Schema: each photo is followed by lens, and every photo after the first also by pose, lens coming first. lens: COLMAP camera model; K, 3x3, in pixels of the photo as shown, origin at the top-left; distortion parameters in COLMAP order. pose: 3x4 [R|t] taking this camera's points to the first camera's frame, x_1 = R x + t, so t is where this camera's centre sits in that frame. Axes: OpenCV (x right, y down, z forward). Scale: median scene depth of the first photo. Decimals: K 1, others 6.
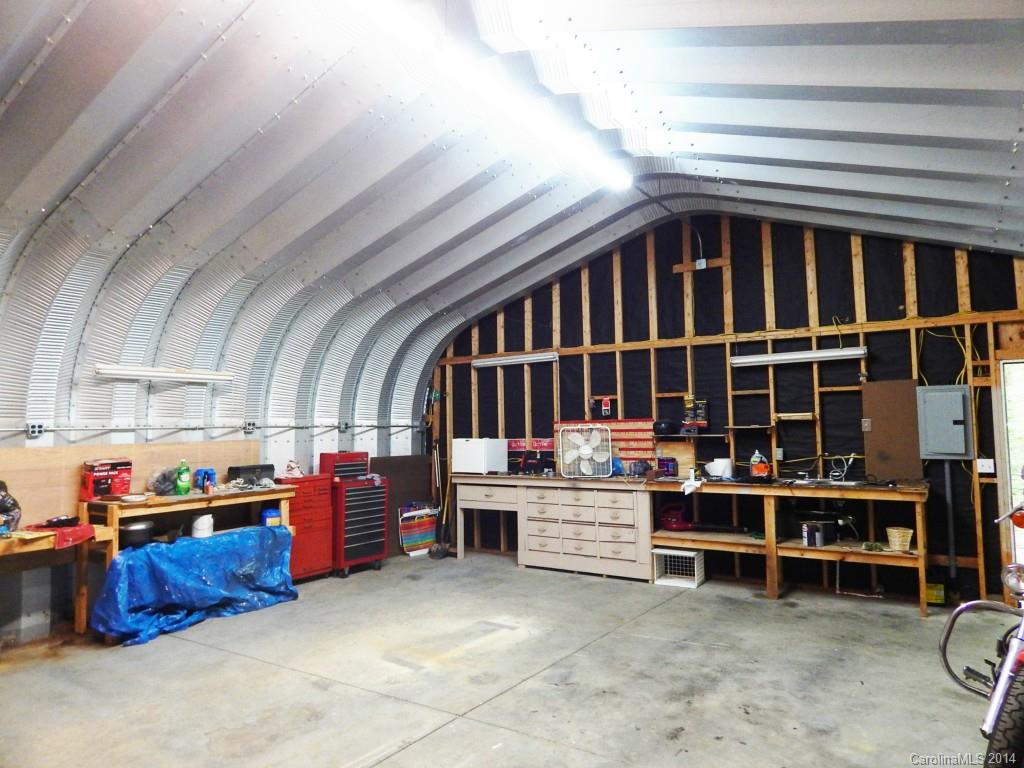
lens RADIAL K [[667.5, 0, 513.5], [0, 667.5, 386.1], [0, 0, 1]] dist [-0.006391, -0.000993]
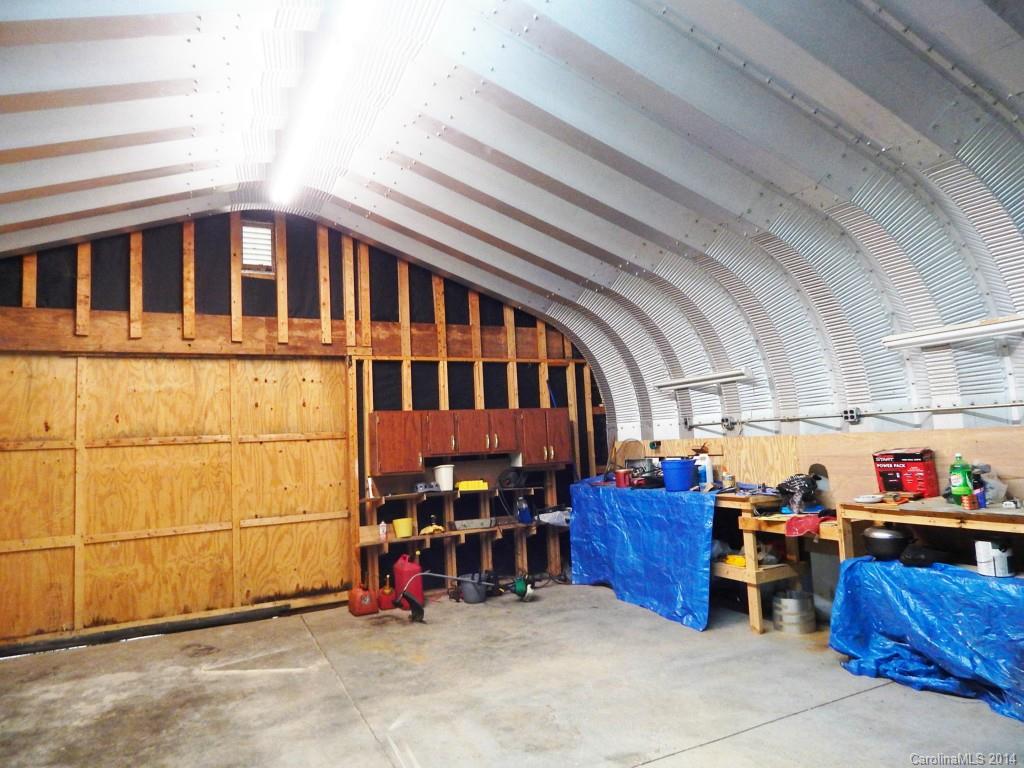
lens RADIAL K [[667.5, 0, 514.3], [0, 667.5, 379.0], [0, 0, 1]] dist [-0.006391, -0.000993]
pose [[-0.493771, -0.033081, -0.868962, 0.372515], [0.108233, 0.989168, -0.099159, 0.057402], [0.862830, -0.143012, -0.484842, 1.052813]]
